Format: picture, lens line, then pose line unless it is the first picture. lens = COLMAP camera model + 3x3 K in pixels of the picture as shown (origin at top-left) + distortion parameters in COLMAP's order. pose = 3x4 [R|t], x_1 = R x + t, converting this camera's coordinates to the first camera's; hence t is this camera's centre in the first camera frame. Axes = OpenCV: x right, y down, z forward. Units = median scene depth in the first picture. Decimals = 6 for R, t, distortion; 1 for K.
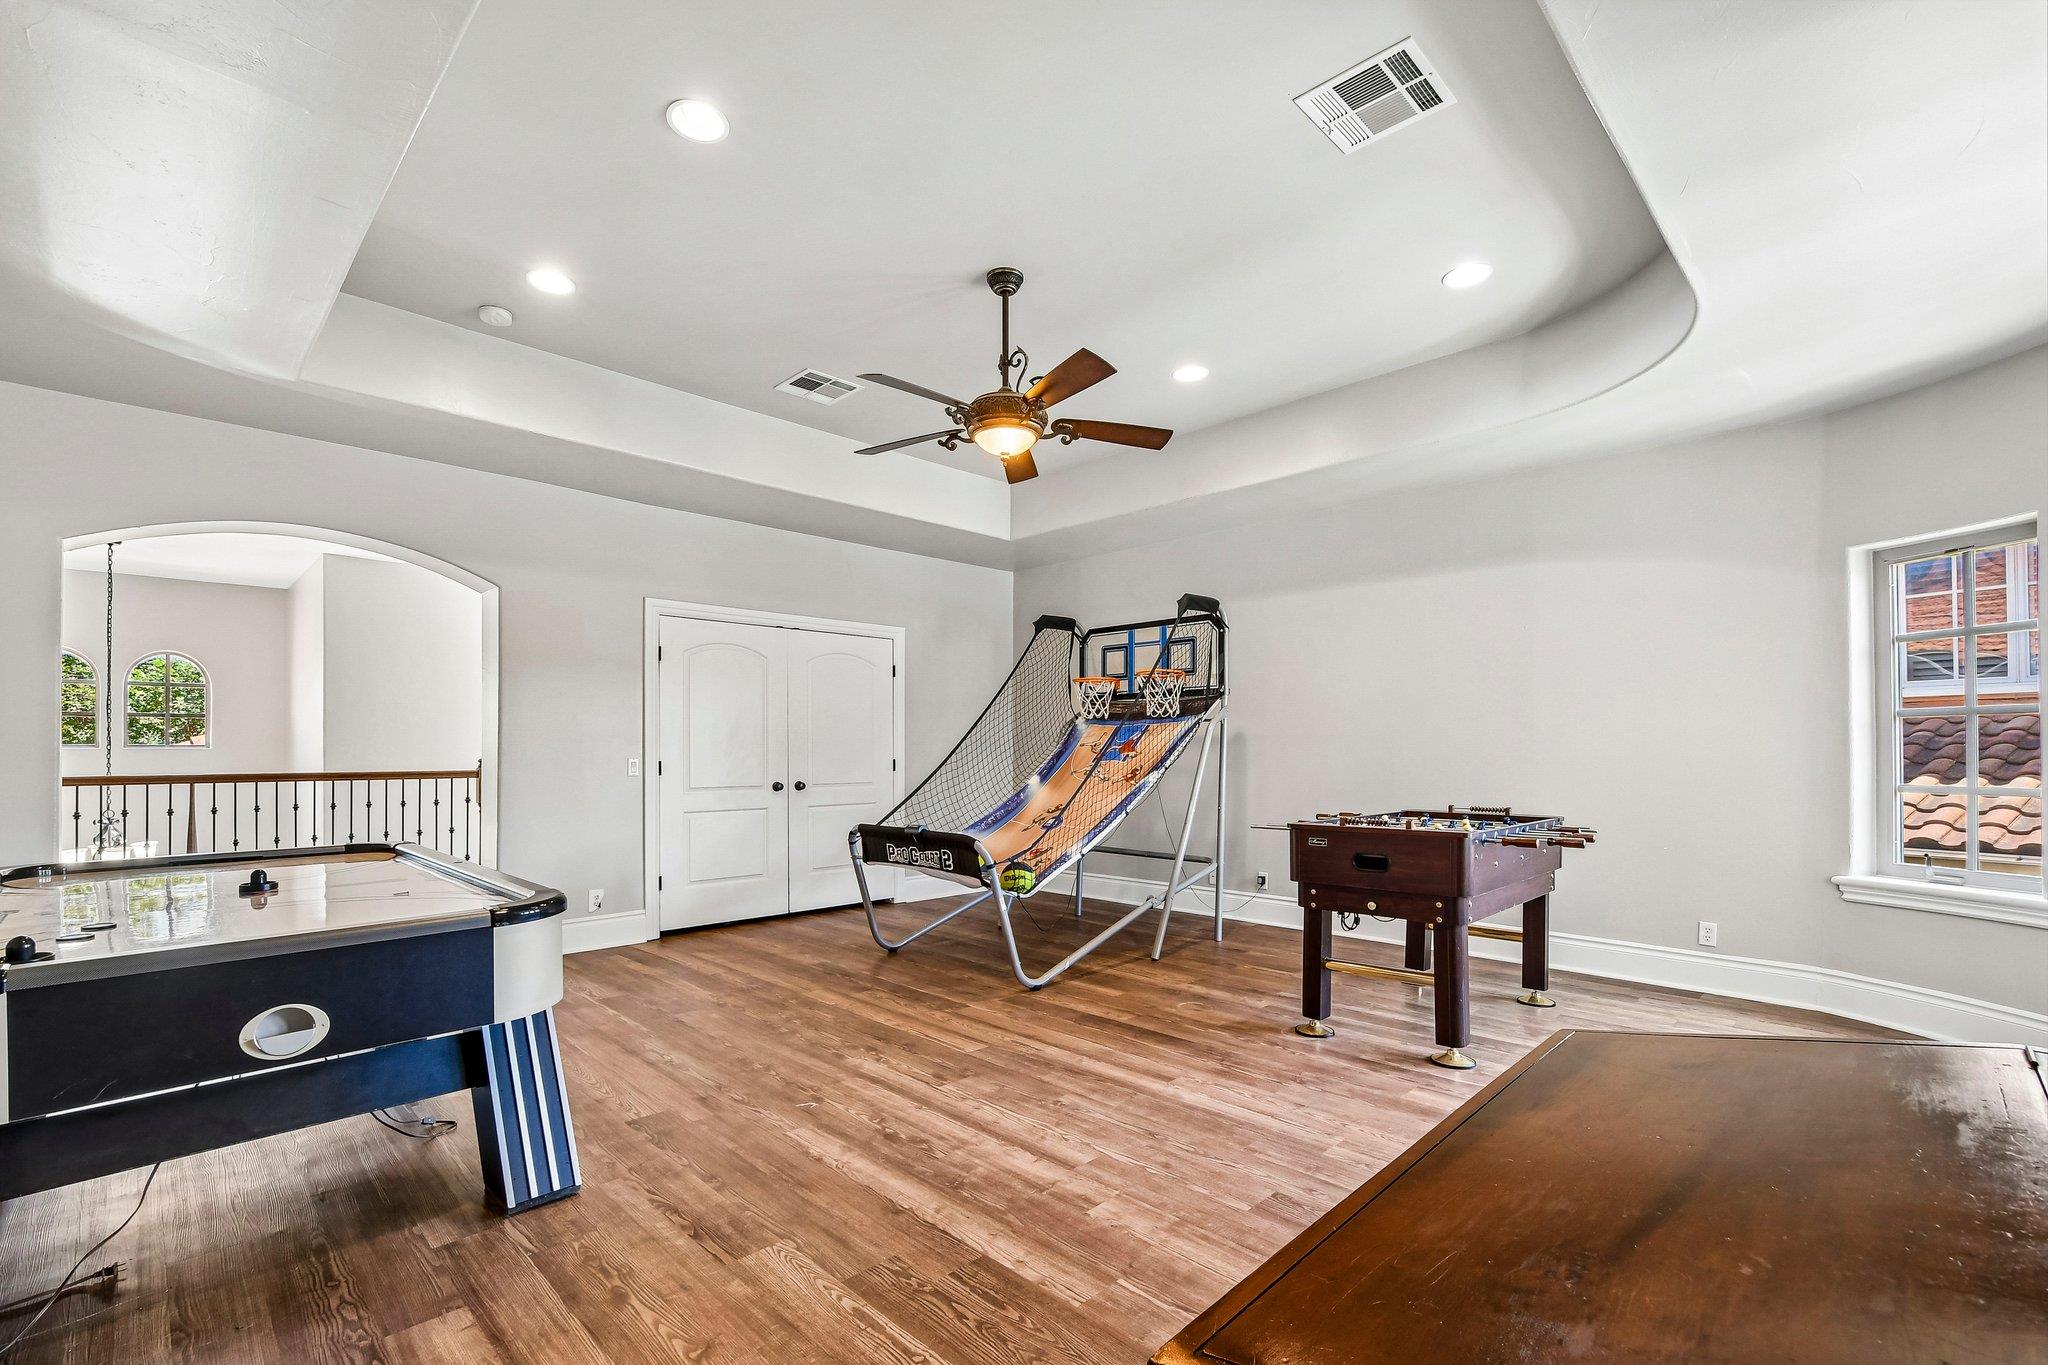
lens RADIAL K [[892.9, 0, 1020.0], [0, 892.9, 740.7], [0, 0, 1]] dist [-0.000187, -0.000076]
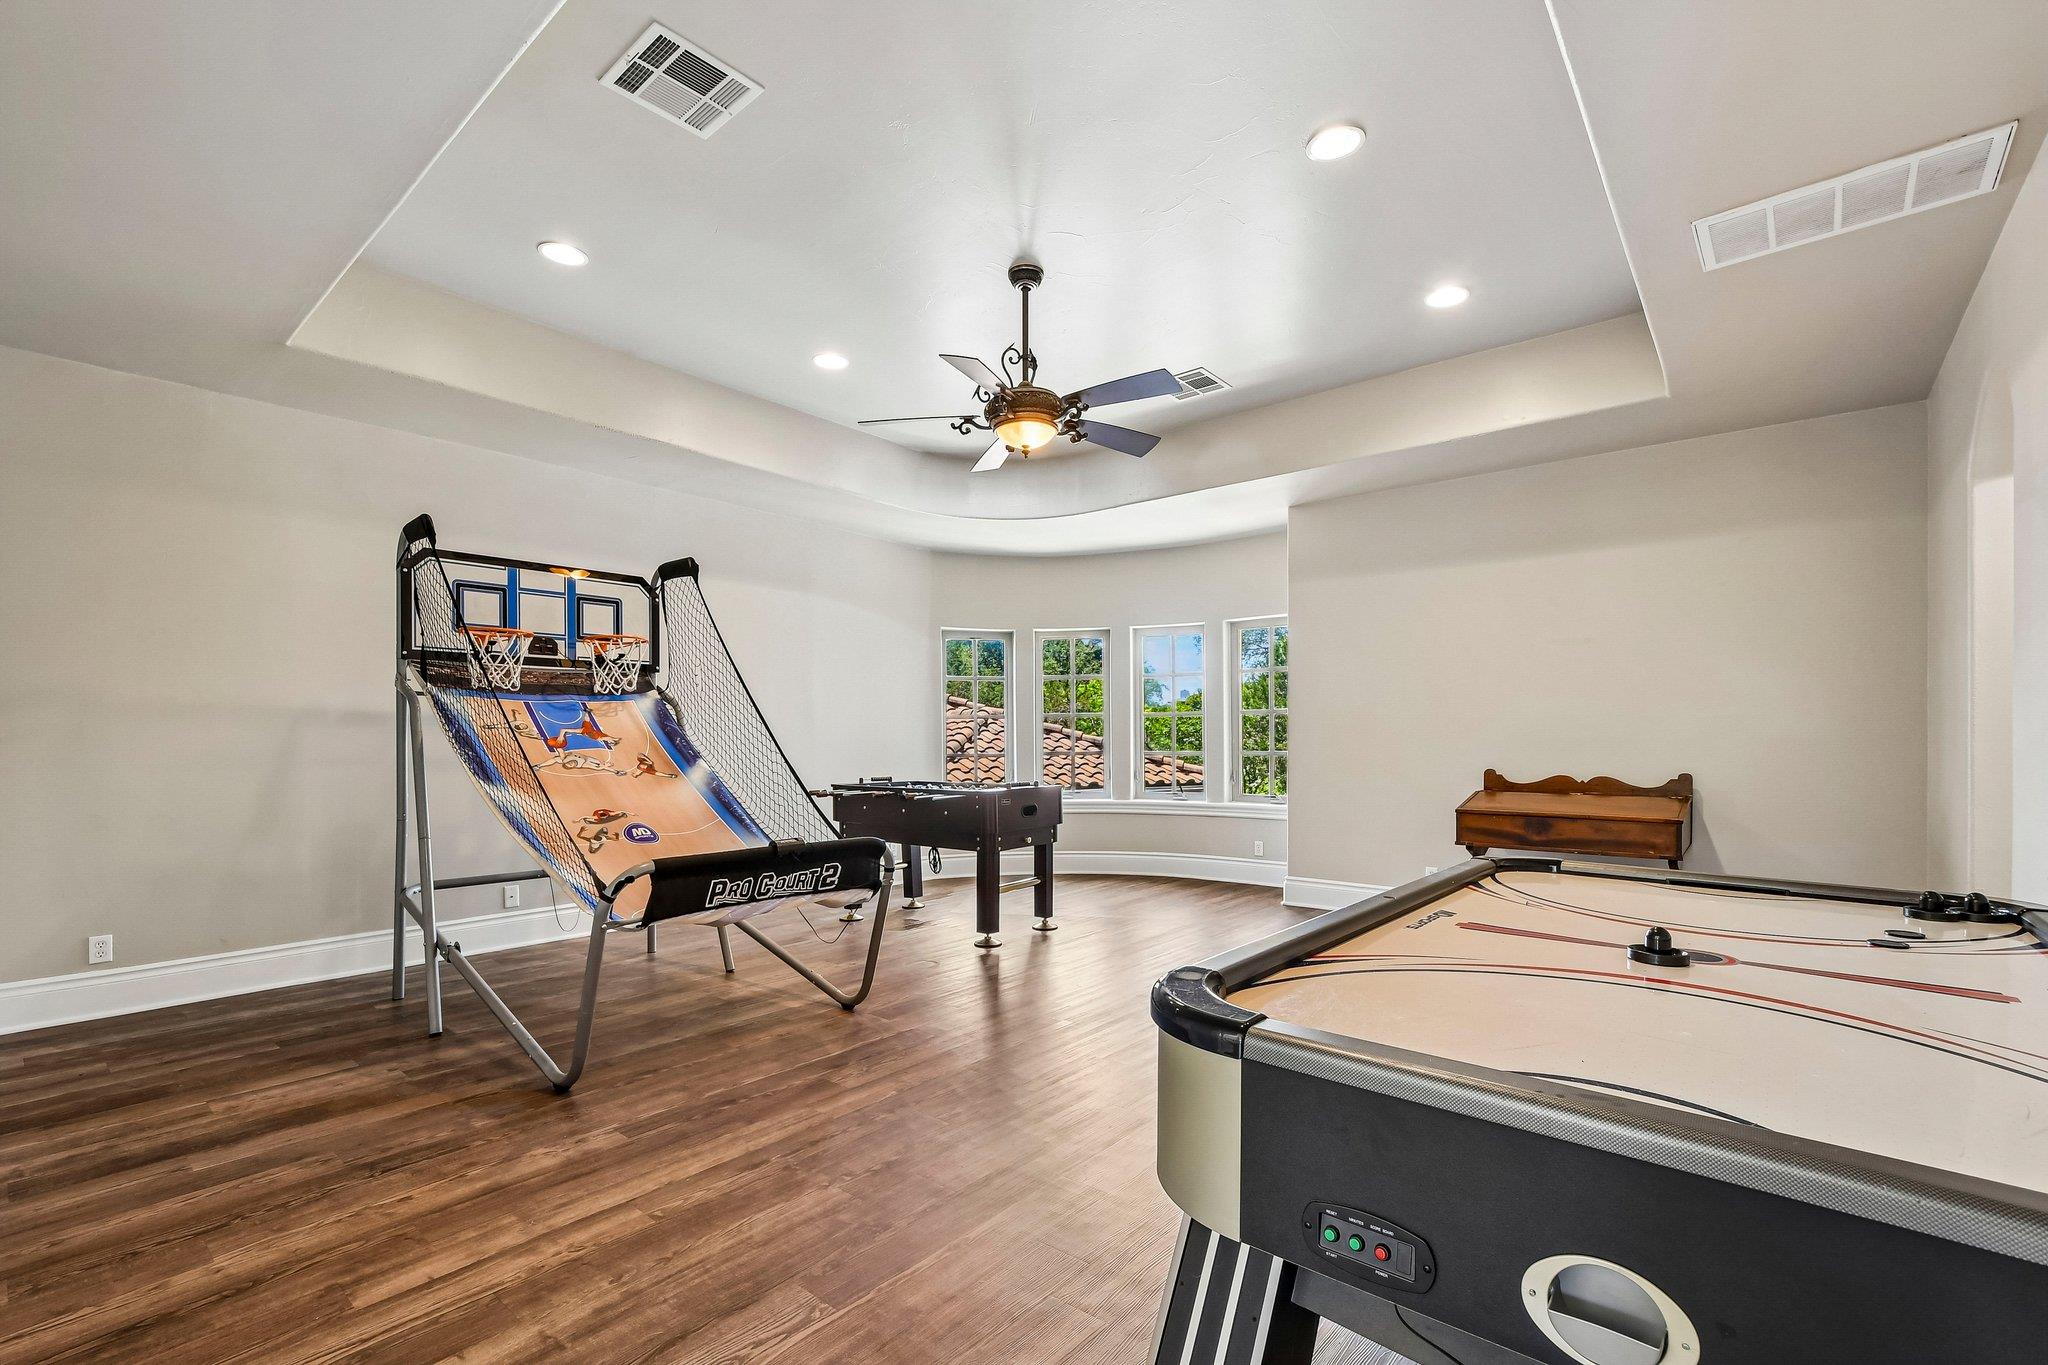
lens RADIAL K [[892.9, 0, 1020.0], [0, 892.9, 740.7], [0, 0, 1]] dist [-0.000187, -0.000076]
pose [[-0.077707, -0.003099, 0.996971, -0.787175], [-0.008473, 0.999961, 0.002447, 0.012194], [-0.996940, -0.008257, -0.077730, 0.818062]]
